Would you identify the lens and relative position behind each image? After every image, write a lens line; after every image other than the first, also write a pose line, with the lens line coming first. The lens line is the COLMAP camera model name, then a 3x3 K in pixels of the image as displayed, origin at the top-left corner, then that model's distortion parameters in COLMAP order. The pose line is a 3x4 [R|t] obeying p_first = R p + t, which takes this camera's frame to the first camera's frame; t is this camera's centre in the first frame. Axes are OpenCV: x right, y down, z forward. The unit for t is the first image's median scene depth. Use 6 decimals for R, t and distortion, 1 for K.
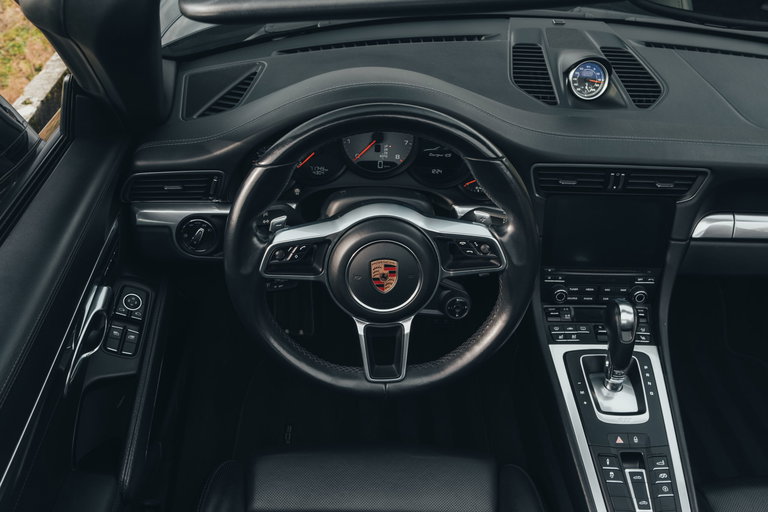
lens RADIAL K [[729.4, 0, 383.0], [0, 729.4, 255.8], [0, 0, 1]] dist [-0.008892, 0.000000]
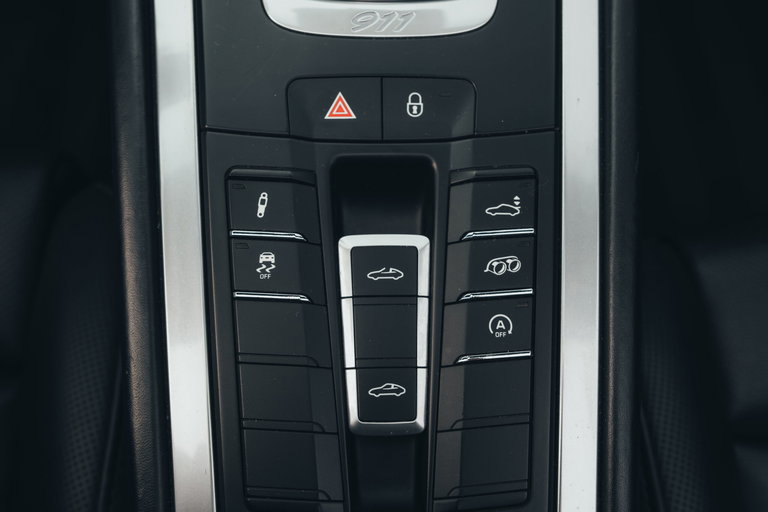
lens RADIAL K [[729.4, 0, 384.0], [0, 729.4, 256.5], [0, 0, 1]] dist [-0.008892, 0.000000]
pose [[0.999408, -0.005325, -0.033997, 0.259614], [0.019633, 0.899606, 0.436260, 0.147392], [0.028261, -0.436669, 0.899178, 0.584010]]
